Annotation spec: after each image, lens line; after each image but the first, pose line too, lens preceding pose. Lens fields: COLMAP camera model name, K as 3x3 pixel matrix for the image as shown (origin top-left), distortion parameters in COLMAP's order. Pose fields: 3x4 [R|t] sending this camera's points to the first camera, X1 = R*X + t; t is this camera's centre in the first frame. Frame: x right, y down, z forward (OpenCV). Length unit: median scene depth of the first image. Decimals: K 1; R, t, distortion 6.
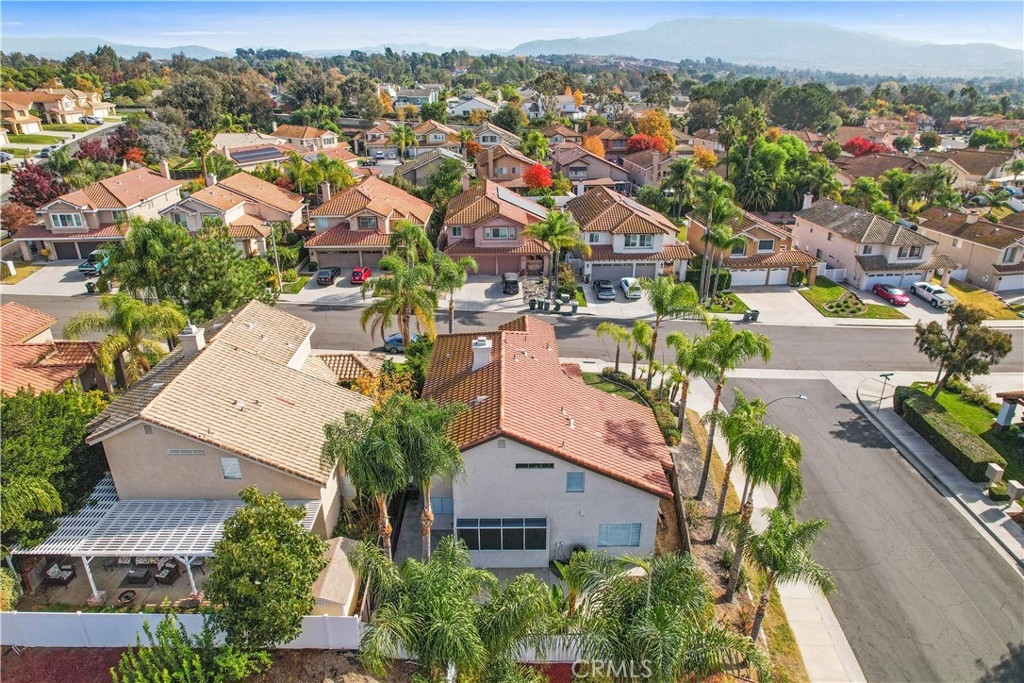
lens RADIAL K [[651.0, 0, 512.0], [0, 651.0, 341.5], [0, 0, 1]] dist [-0.083423, 0.069499]
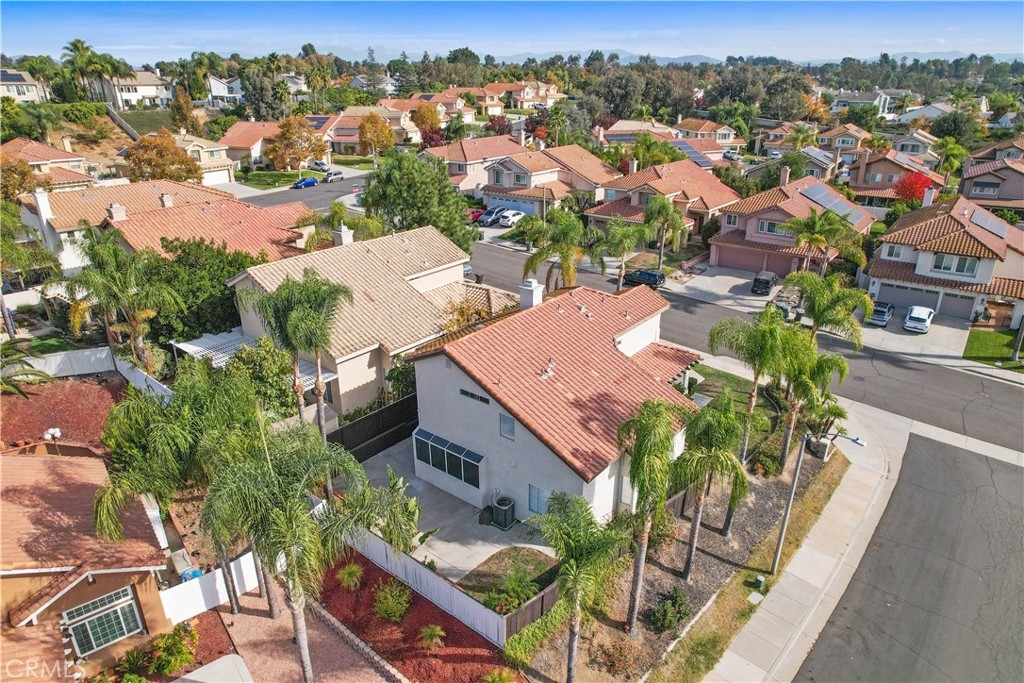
lens RADIAL K [[651.0, 0, 512.0], [0, 651.0, 341.5], [0, 0, 1]] dist [-0.083423, 0.069499]
pose [[0.774022, 0.239428, -0.586144, 0.240828], [-0.246564, 0.966648, 0.069260, 0.010778], [0.583178, 0.090913, 0.807241, 0.086645]]
